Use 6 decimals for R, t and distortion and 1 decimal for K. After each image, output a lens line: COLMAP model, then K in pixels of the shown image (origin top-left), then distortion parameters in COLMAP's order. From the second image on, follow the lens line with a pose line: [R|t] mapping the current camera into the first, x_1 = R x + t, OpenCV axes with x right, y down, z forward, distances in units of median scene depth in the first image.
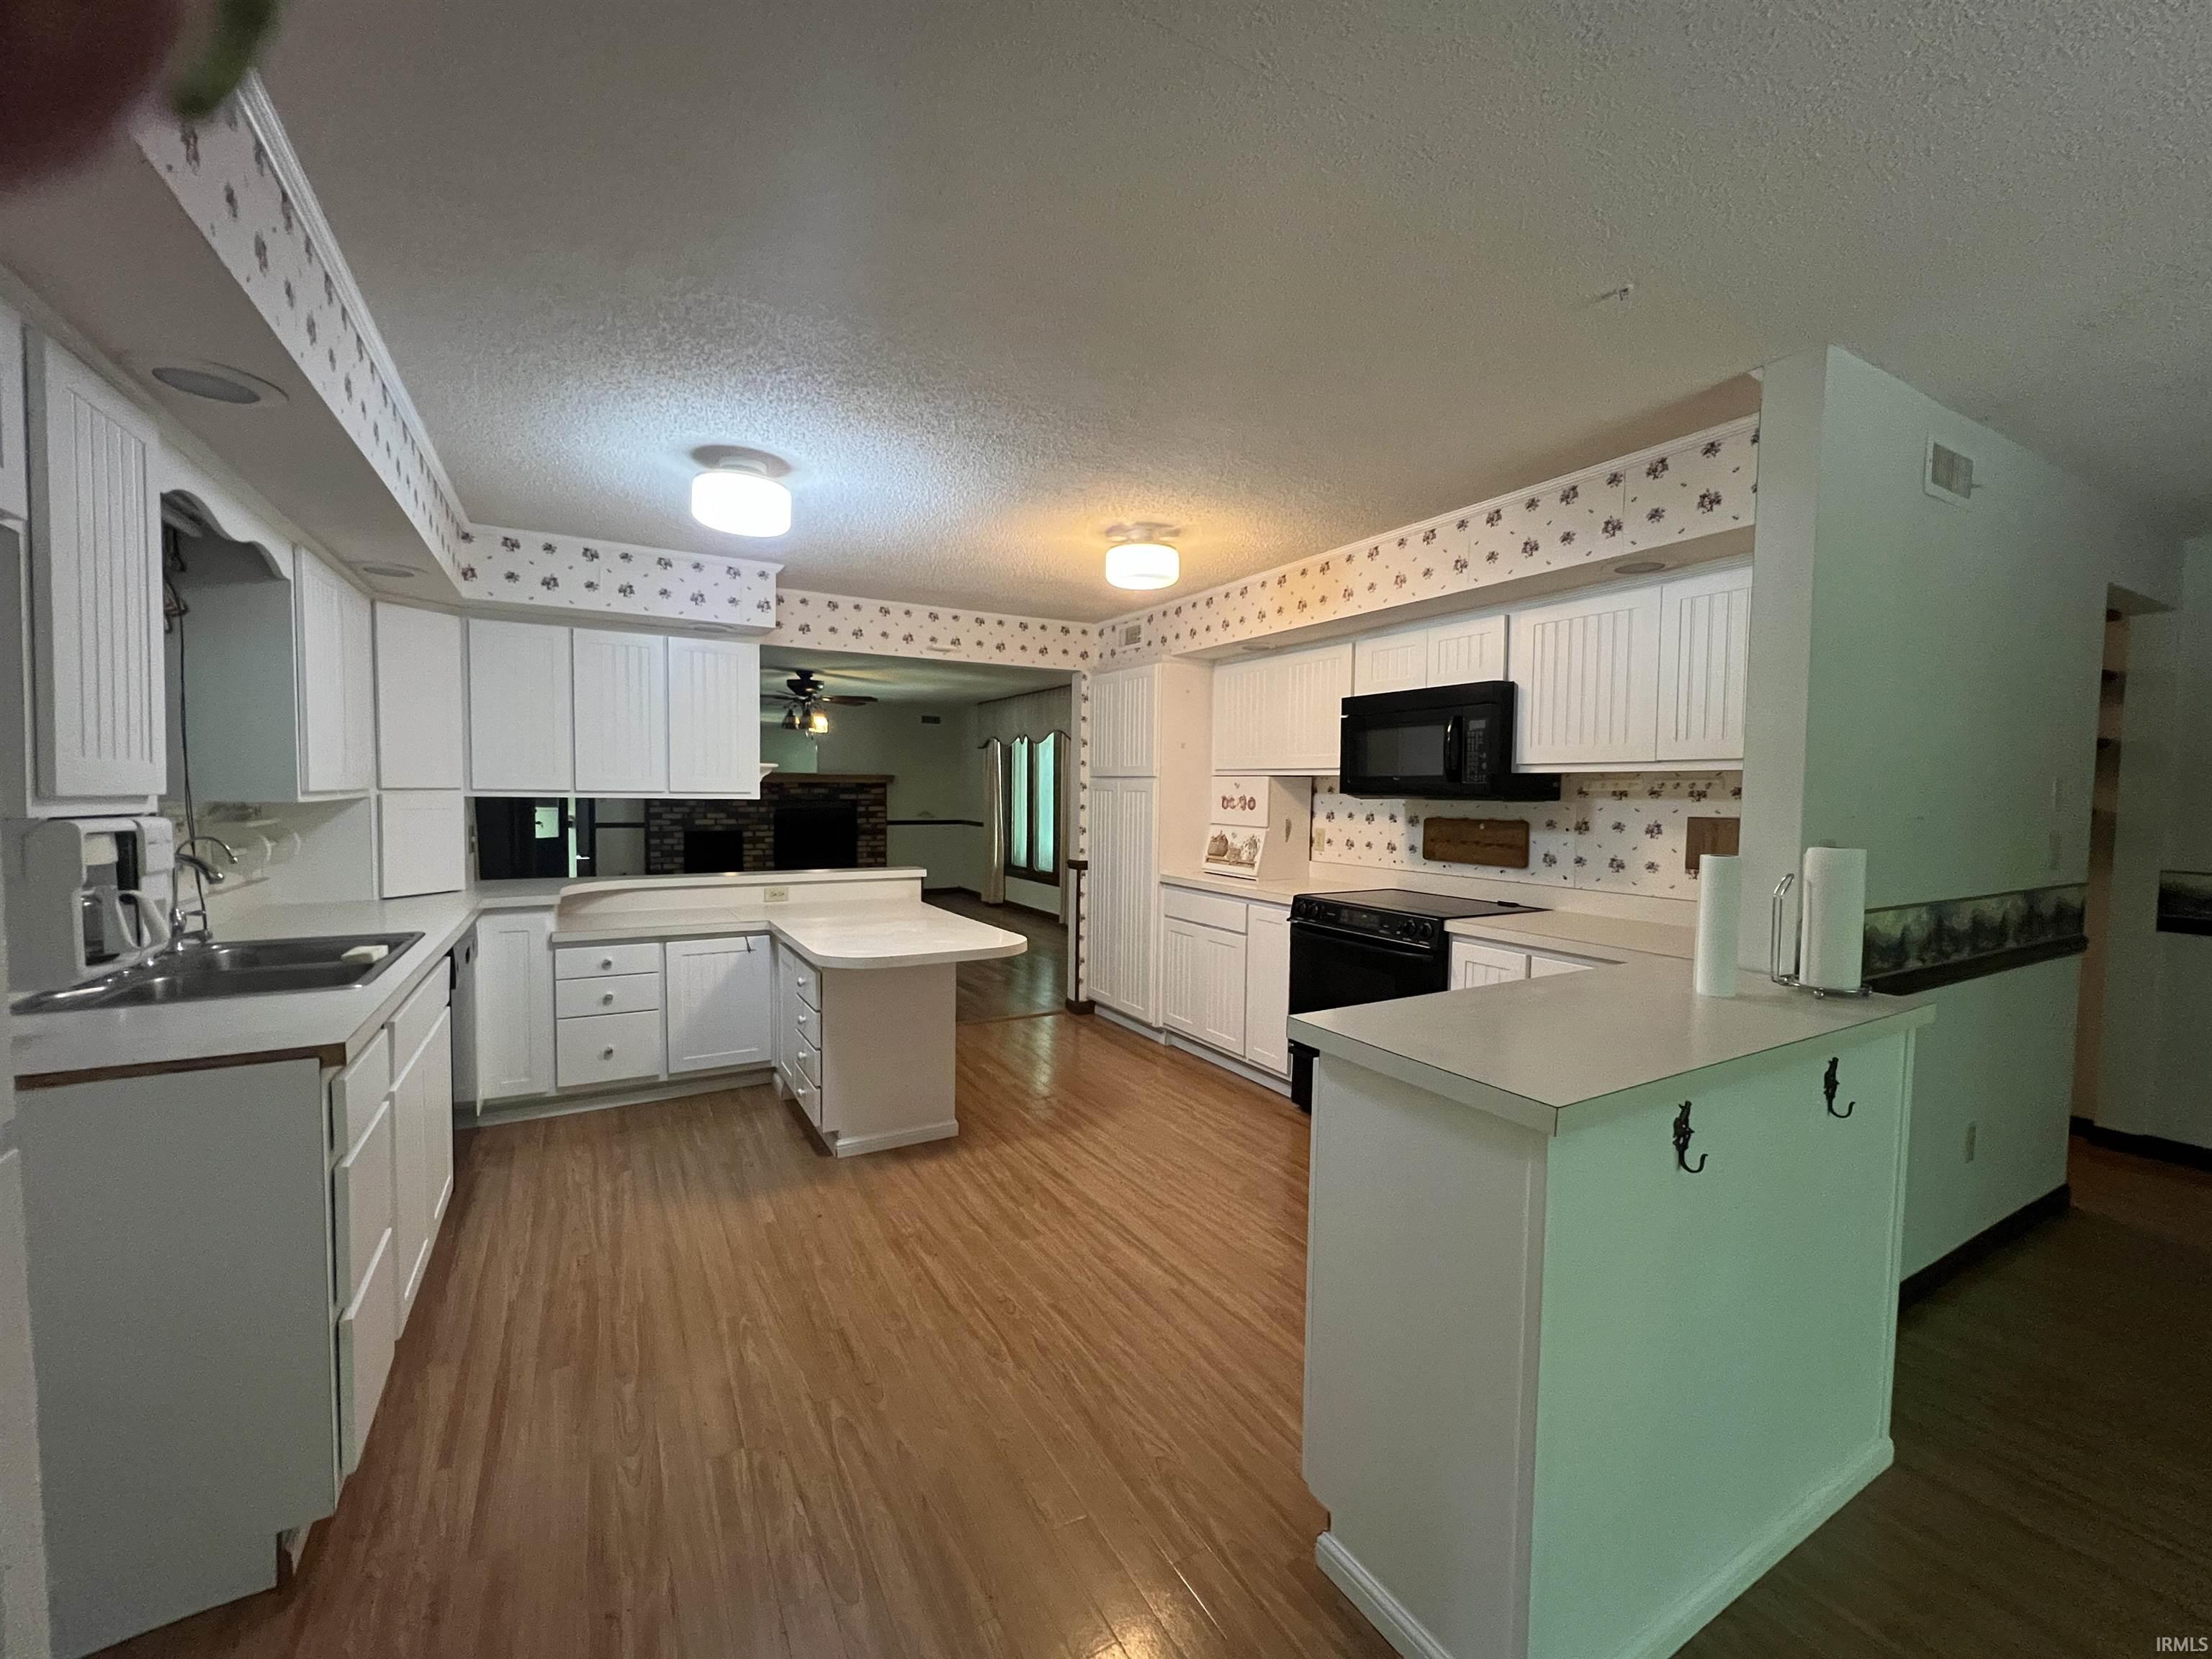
lens RADIAL K [[892.0, 0, 1105.8], [0, 892.0, 828.8], [0, 0, 1]] dist [0.000622, 0.000019]
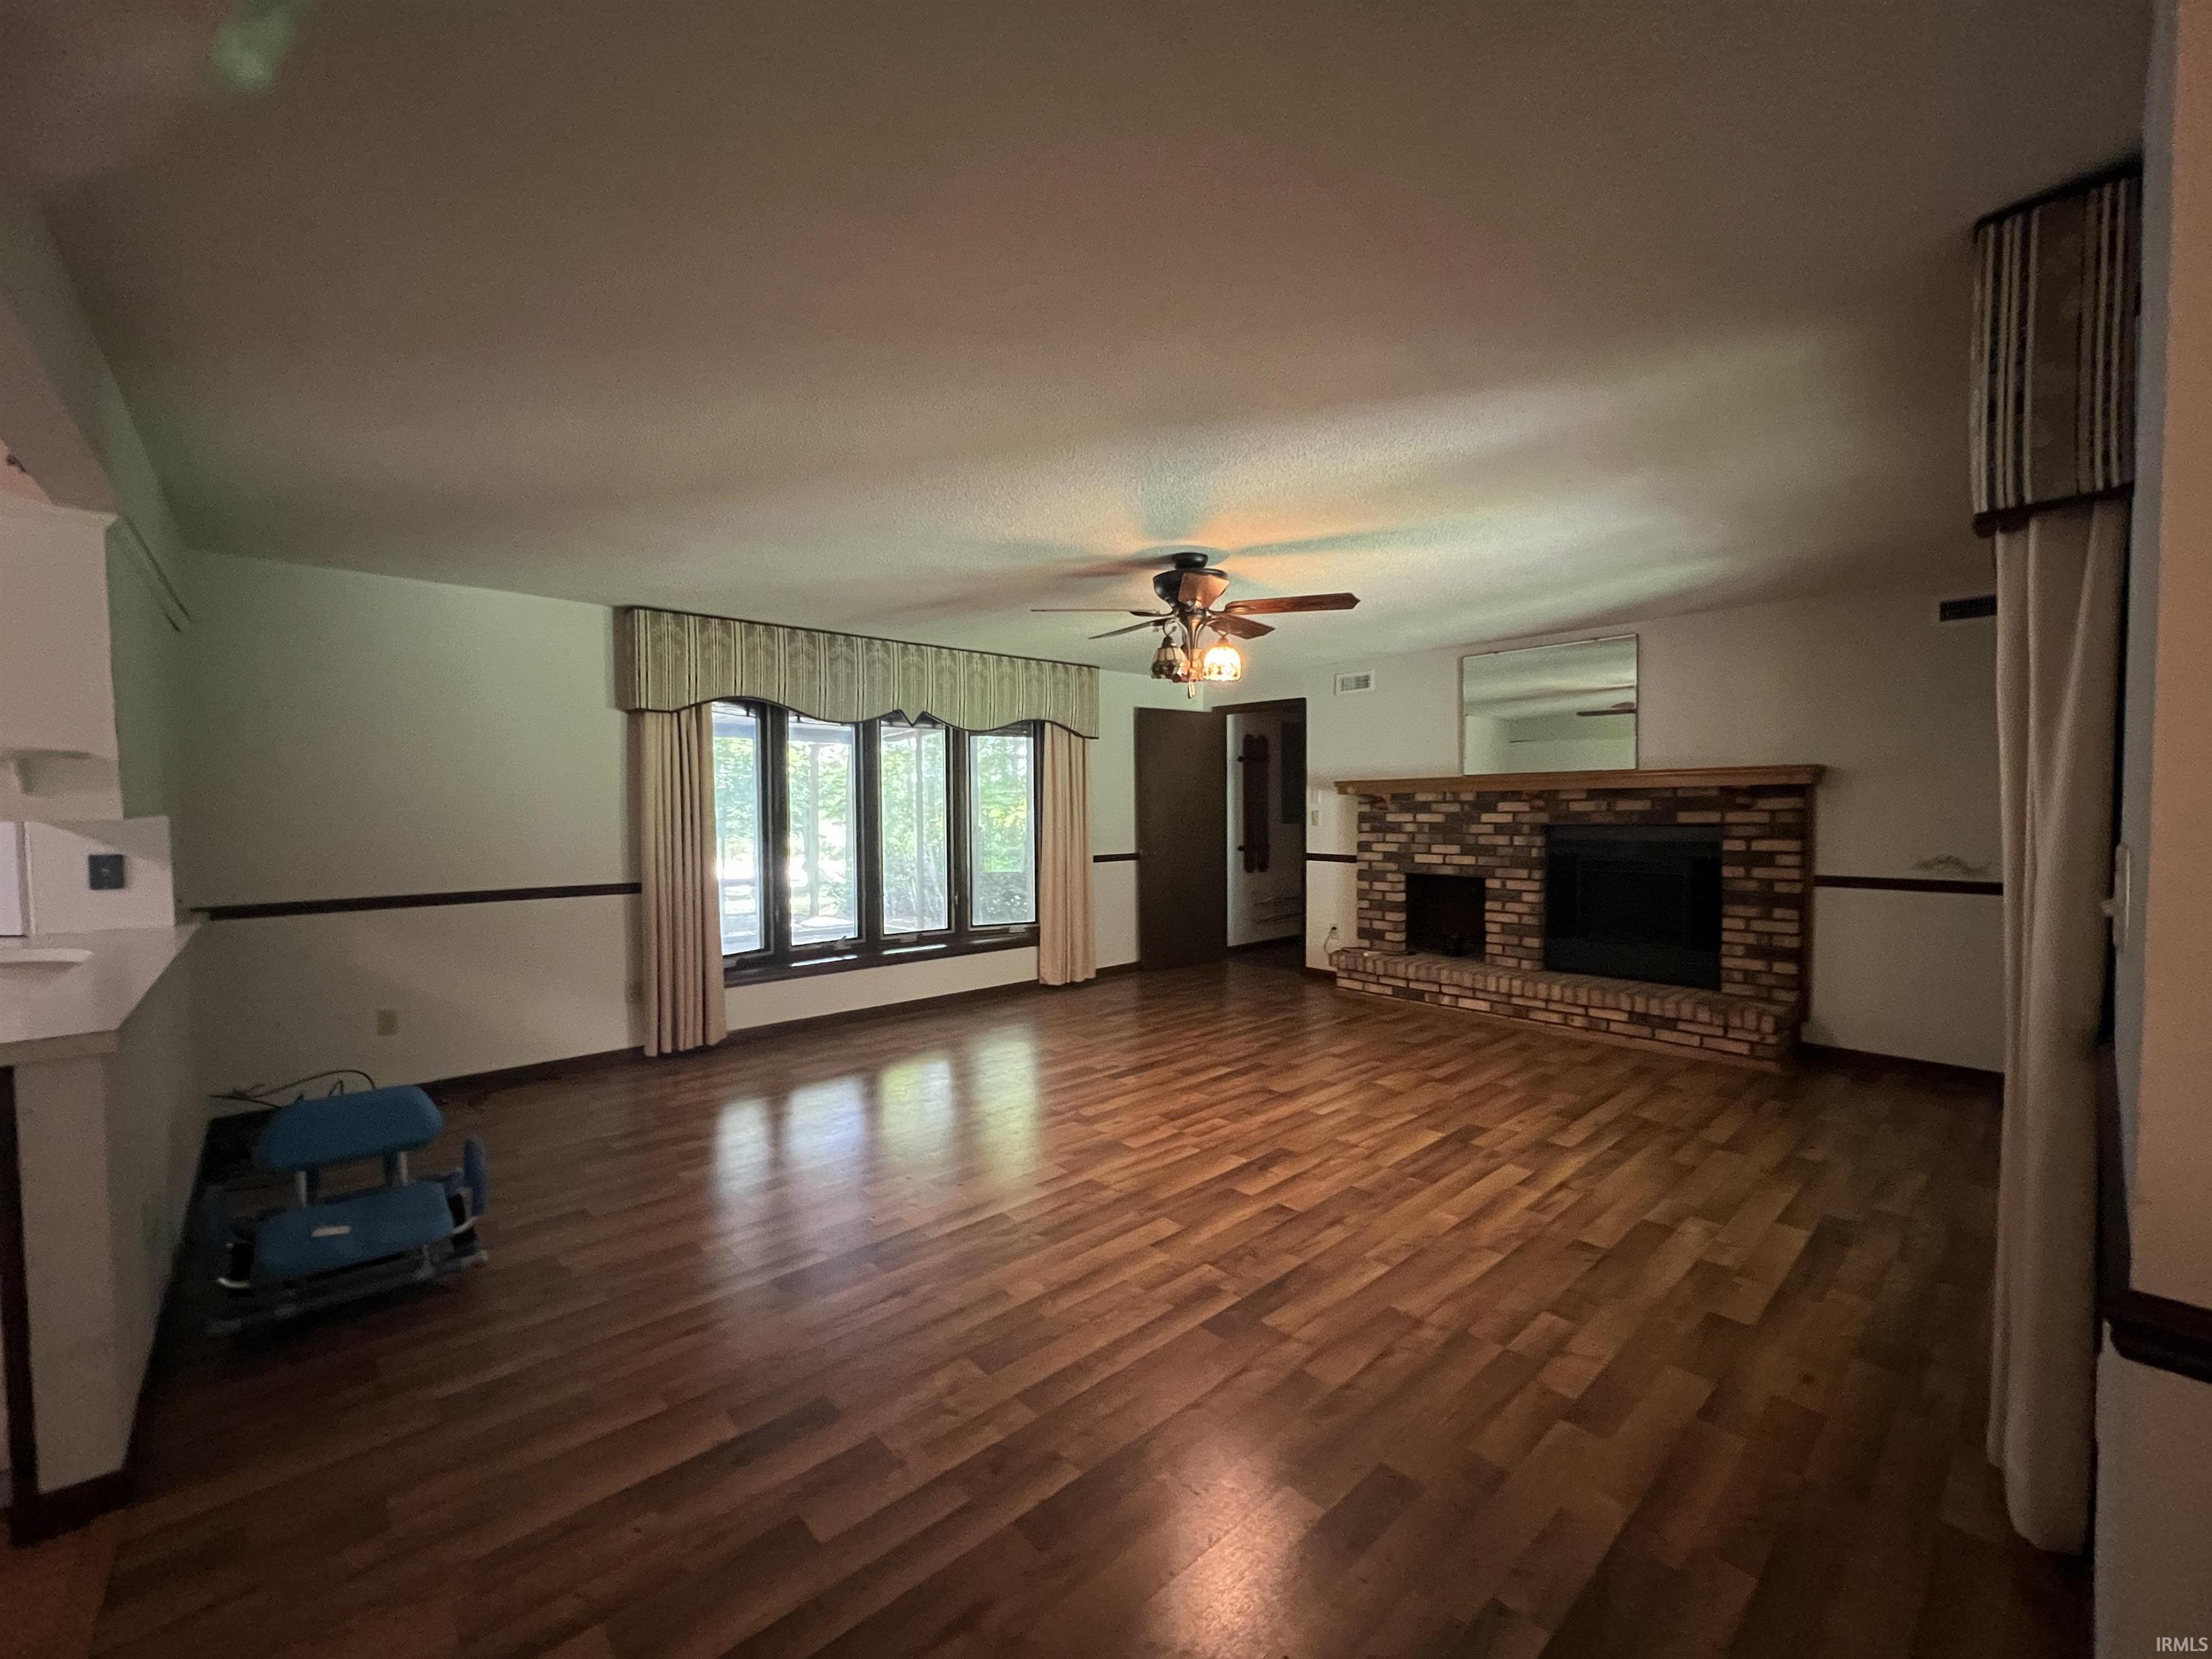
lens RADIAL K [[892.0, 0, 1125.3], [0, 892.0, 841.1], [0, 0, 1]] dist [0.000622, 0.000019]
pose [[0.221234, 0.027698, -0.974827, 0.090407], [-0.034455, 0.999195, 0.020571, -0.023634], [0.974612, 0.029037, 0.222010, 0.625909]]
